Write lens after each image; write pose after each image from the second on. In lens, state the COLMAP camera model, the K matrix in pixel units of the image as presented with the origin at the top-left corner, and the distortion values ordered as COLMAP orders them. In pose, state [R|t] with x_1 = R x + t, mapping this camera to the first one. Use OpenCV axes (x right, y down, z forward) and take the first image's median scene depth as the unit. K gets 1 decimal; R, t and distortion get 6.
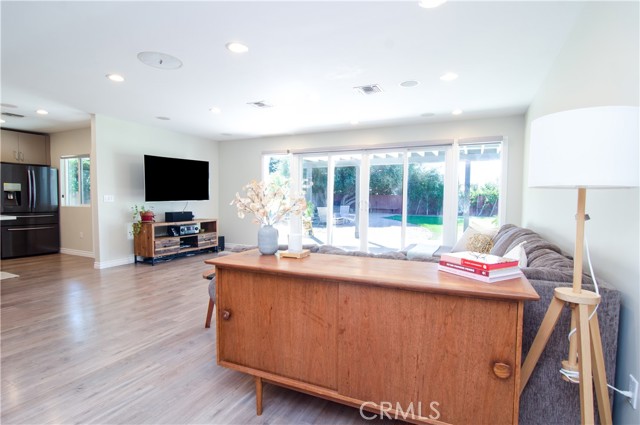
lens RADIAL K [[322.3, 0, 320.0], [0, 322.3, 212.5], [0, 0, 1]] dist [-0.001884, -0.000446]
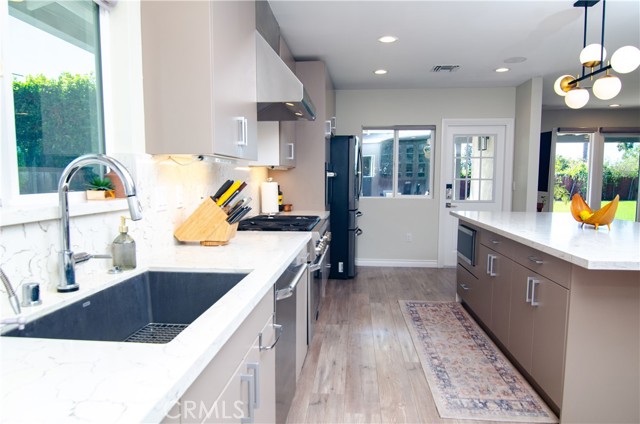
lens RADIAL K [[428.4, 0, 320.0], [0, 428.4, 212.0], [0, 0, 1]] dist [0.040181, 0.000465]
pose [[0.926862, -0.021361, 0.374794, -2.210890], [0.011272, 0.999513, 0.029091, -0.031259], [-0.375233, -0.022739, 0.926652, 0.308842]]
